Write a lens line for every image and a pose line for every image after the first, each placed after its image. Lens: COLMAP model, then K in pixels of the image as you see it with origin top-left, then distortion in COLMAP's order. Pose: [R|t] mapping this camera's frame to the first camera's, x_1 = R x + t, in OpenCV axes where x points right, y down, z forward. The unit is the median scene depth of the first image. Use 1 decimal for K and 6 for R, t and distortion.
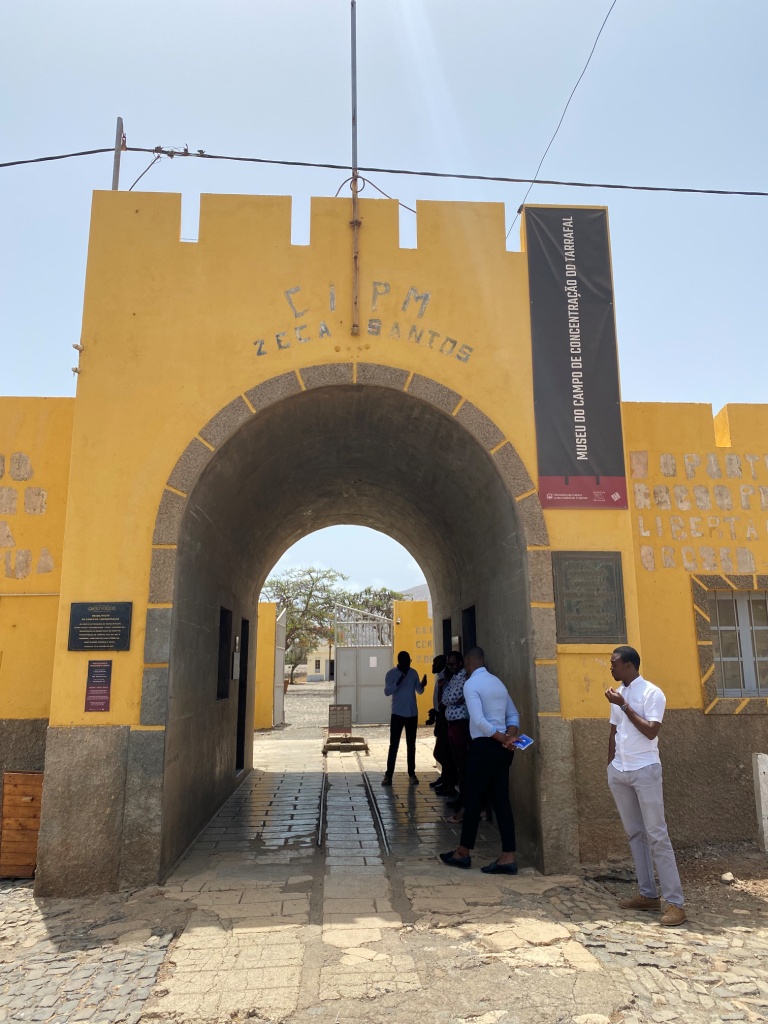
lens RADIAL K [[773.0, 0, 384.0], [0, 773.0, 512.0], [0, 0, 1]] dist [0.001866, -0.000089]
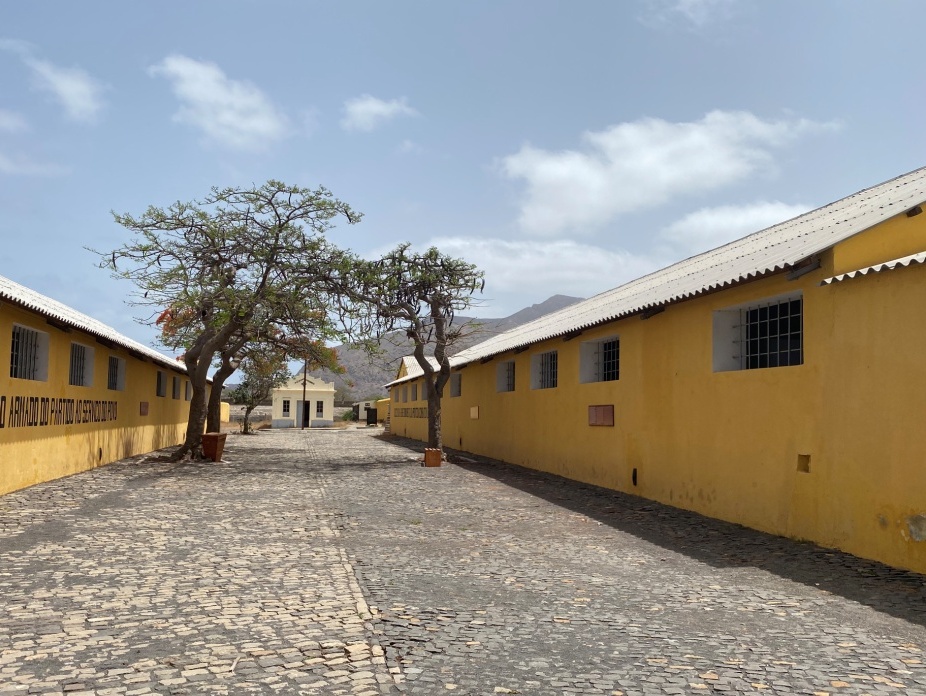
lens RADIAL K [[699.0, 0, 463.0], [0, 699.0, 348.0], [0, 0, 1]] dist [0.001866, -0.000089]
pose [[0.986667, 0.046081, 0.156092, -0.032438], [-0.062171, 0.993061, 0.099820, 0.079534], [-0.150410, -0.108194, 0.982686, 0.398314]]
